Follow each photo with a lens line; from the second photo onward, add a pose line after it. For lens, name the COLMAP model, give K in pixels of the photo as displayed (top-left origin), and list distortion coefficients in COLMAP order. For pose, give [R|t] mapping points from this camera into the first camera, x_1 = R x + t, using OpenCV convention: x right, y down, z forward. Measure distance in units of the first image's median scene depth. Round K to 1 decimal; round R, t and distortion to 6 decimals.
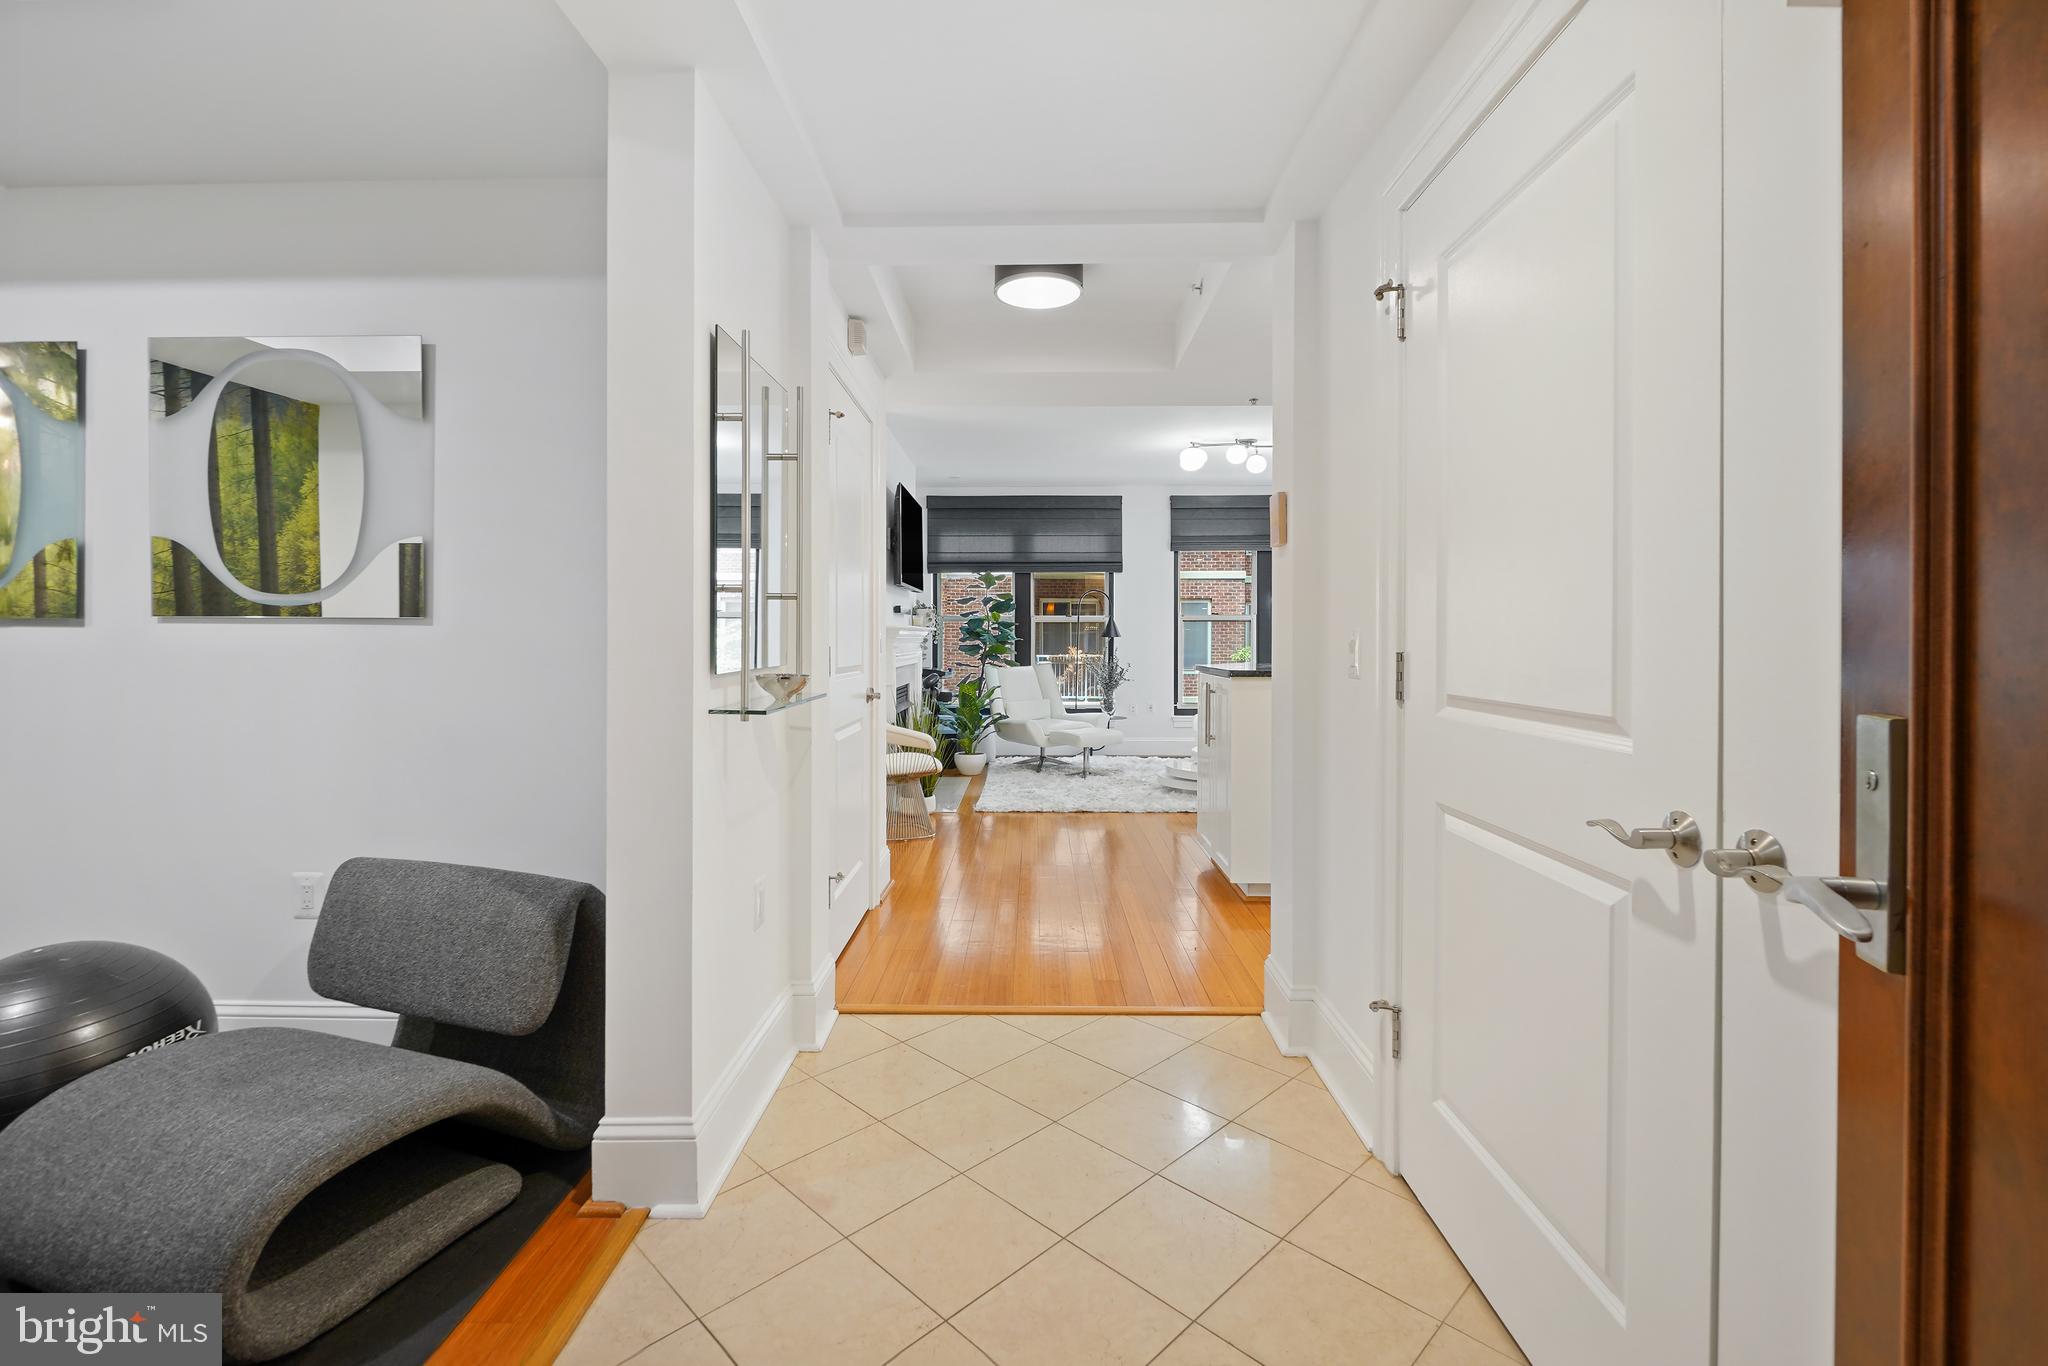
lens RADIAL K [[925.2, 0, 1018.3], [0, 925.2, 633.5], [0, 0, 1]] dist [-0.002276, 0.000037]
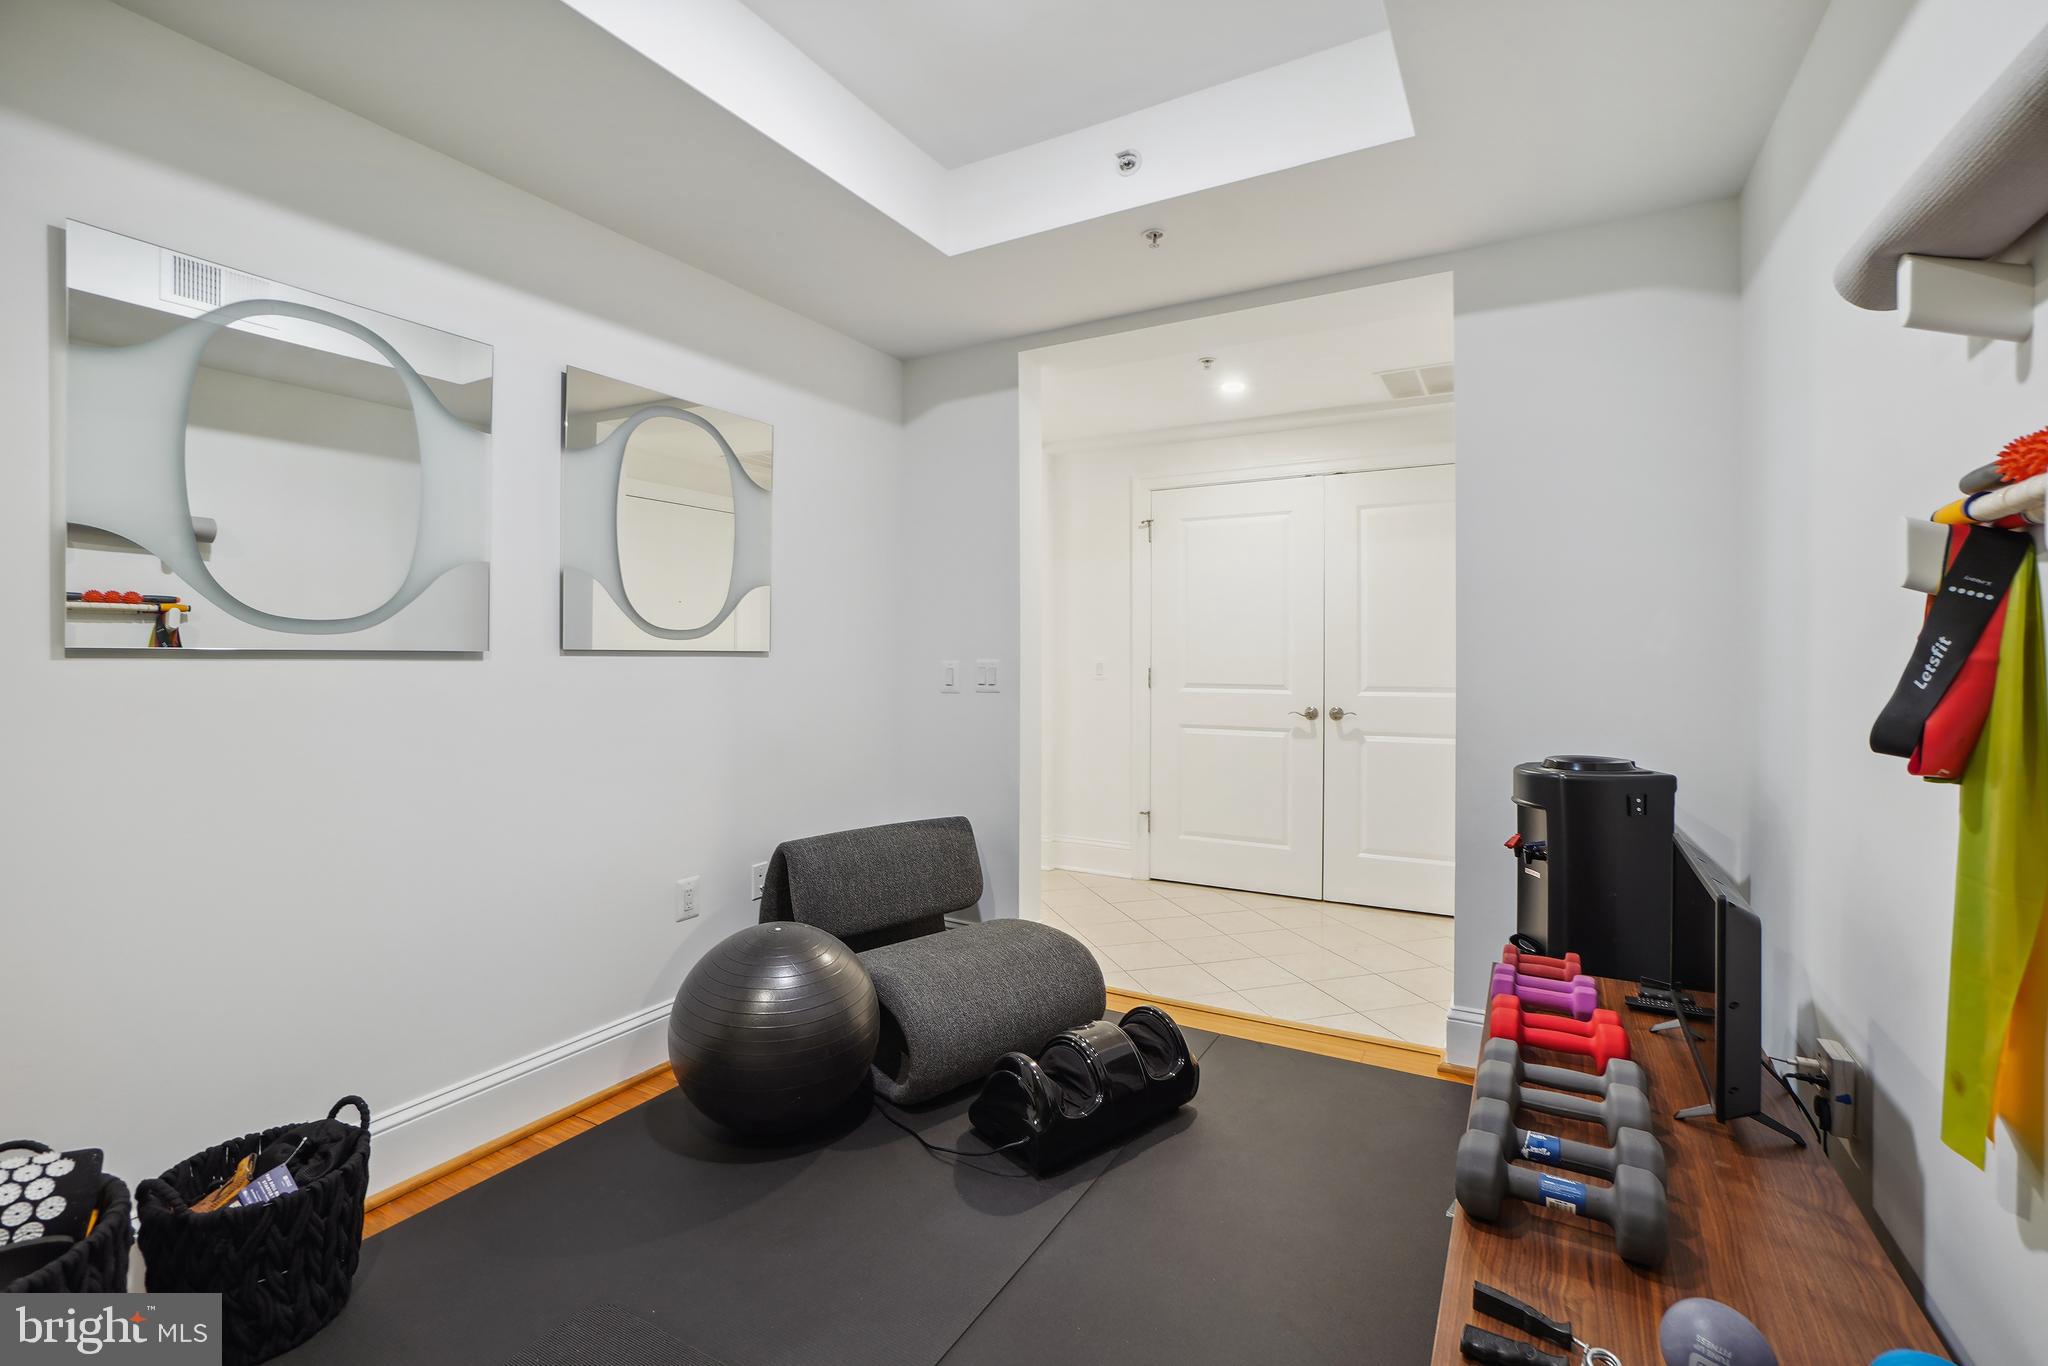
lens RADIAL K [[917.8, 0, 1007.4], [0, 917.8, 674.3], [0, 0, 1]] dist [-0.048836, 0.018154]
pose [[0.478231, -0.017714, 0.878055, -1.905458], [0.000878, 0.999806, 0.019692, -0.013260], [-0.878234, -0.008646, 0.478154, 0.156011]]
